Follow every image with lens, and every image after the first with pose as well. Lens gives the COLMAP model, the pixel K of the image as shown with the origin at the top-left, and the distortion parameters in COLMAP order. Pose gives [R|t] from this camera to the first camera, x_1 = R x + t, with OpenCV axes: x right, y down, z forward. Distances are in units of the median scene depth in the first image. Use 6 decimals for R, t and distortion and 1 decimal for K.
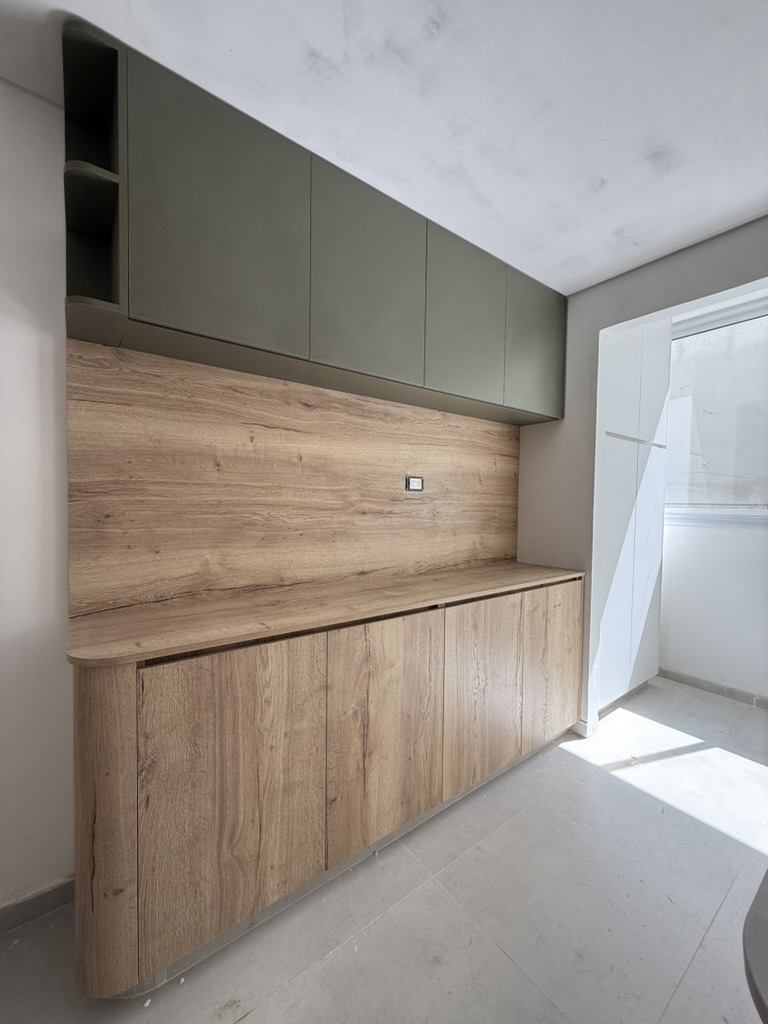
lens RADIAL K [[408.8, 0, 382.8], [0, 408.8, 515.9], [0, 0, 1]] dist [-0.000839, 0.000422]
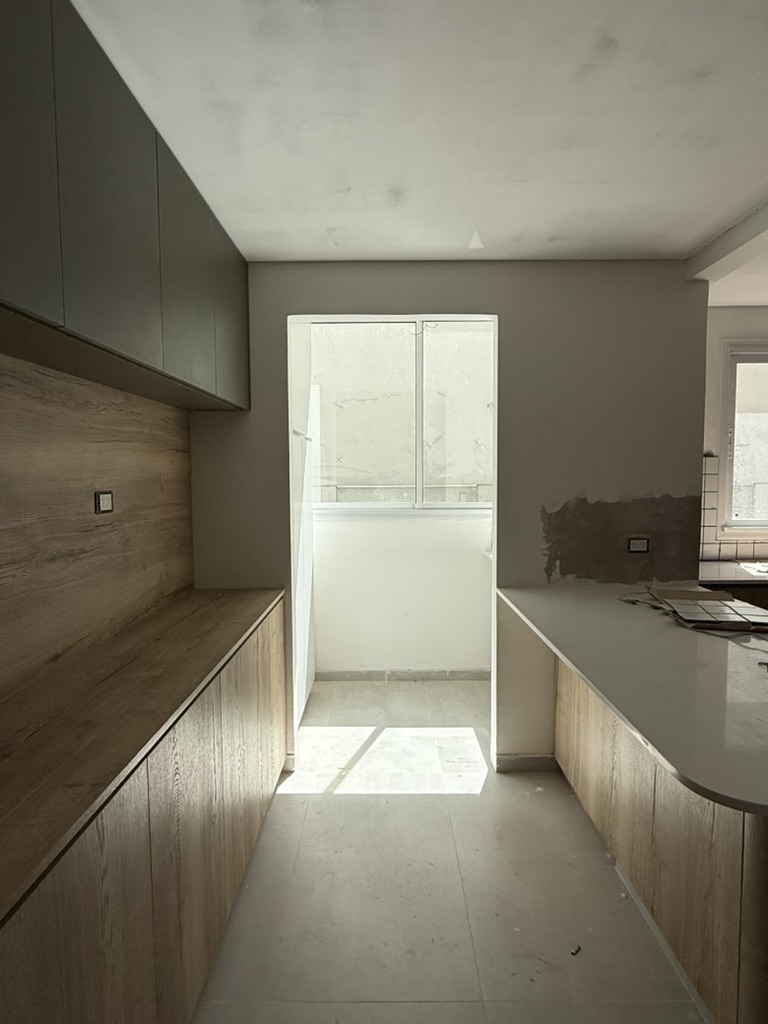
lens RADIAL K [[582.4, 0, 383.5], [0, 582.4, 510.8], [0, 0, 1]] dist [0.004865, 0.000107]
pose [[0.604383, -0.071021, 0.793522, -0.379712], [0.050010, 0.997436, 0.051182, -0.086880], [-0.795123, 0.008751, 0.606385, 0.072634]]
